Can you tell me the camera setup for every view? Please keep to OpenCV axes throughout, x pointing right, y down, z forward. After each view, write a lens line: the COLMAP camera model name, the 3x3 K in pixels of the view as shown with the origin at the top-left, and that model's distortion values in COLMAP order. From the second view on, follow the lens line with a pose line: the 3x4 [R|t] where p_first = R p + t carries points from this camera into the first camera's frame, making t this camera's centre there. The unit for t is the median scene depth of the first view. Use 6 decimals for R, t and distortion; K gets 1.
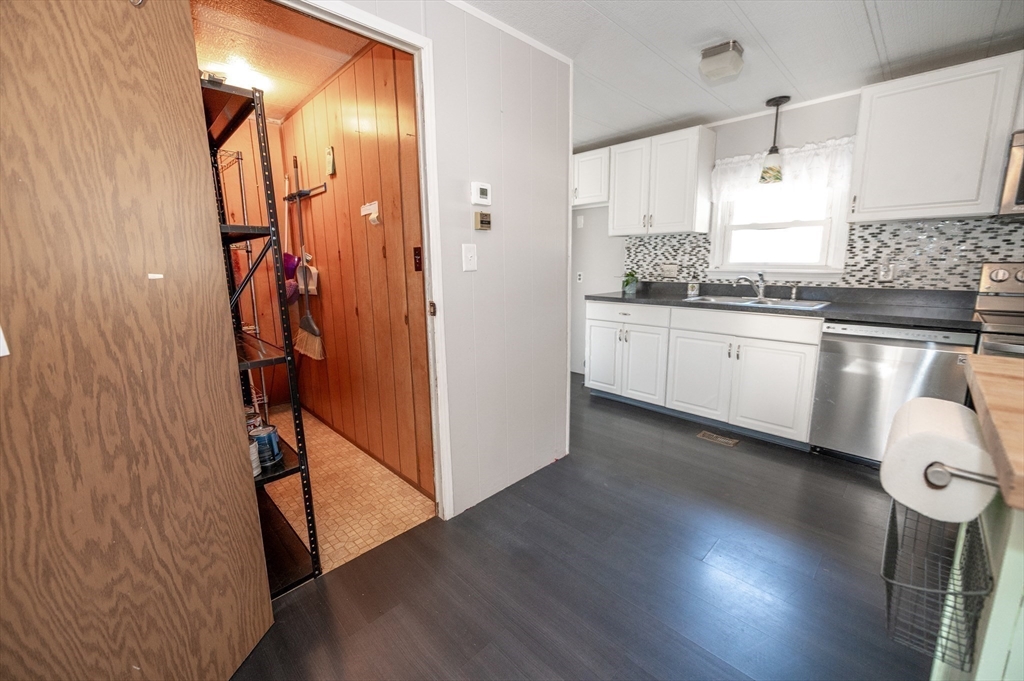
lens RADIAL K [[415.4, 0, 511.5], [0, 415.4, 336.8], [0, 0, 1]] dist [-0.003214, -0.000617]
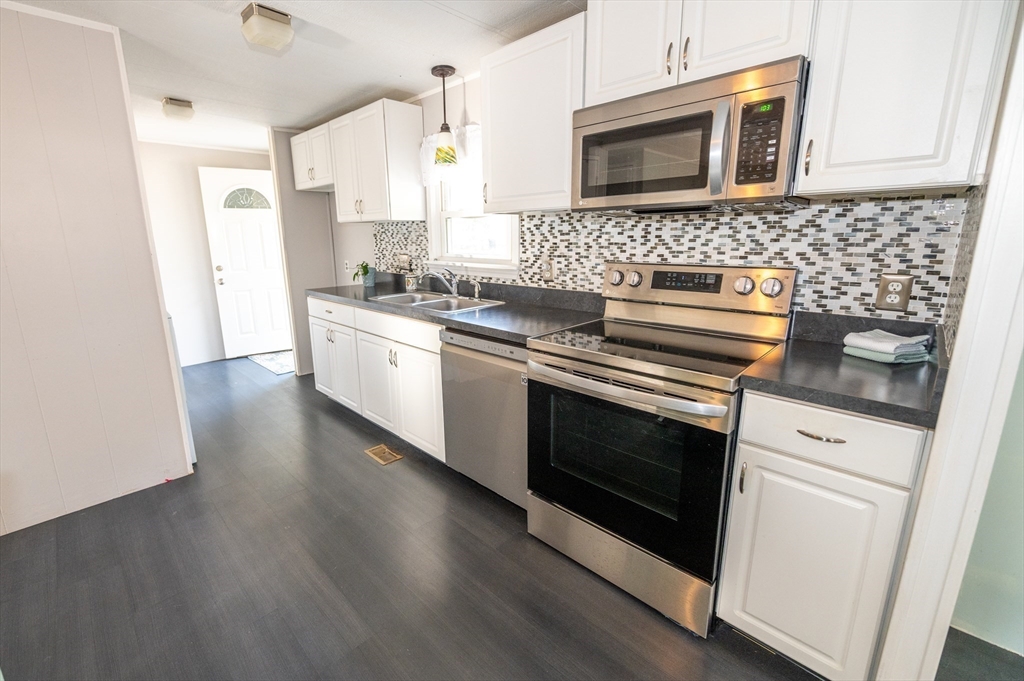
lens RADIAL K [[415.4, 0, 513.2], [0, 415.4, 325.5], [0, 0, 1]] dist [-0.003214, -0.000617]
pose [[0.999823, 0.000578, 0.018797, 0.799761], [-0.001162, 0.999516, 0.031097, -0.064160], [-0.018770, -0.031113, 0.999340, 0.115662]]
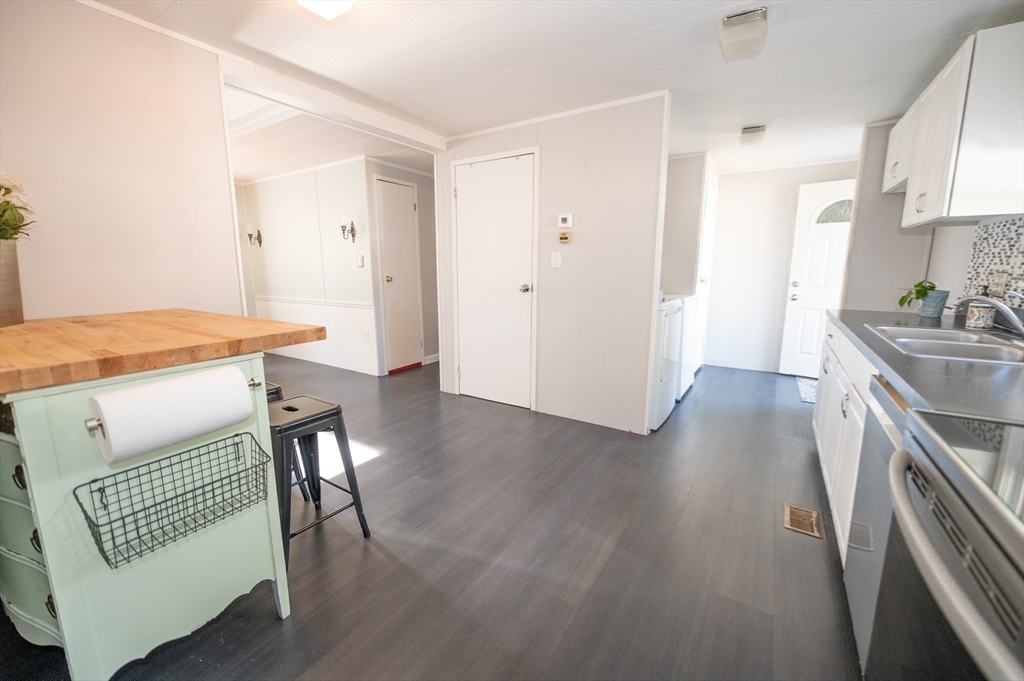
lens RADIAL K [[415.4, 0, 517.0], [0, 415.4, 334.3], [0, 0, 1]] dist [-0.003214, -0.000617]
pose [[0.192960, 0.174972, -0.965480, 1.057658], [-0.181384, 0.973374, 0.140152, -0.074230], [0.964296, 0.148079, 0.219559, 0.365221]]
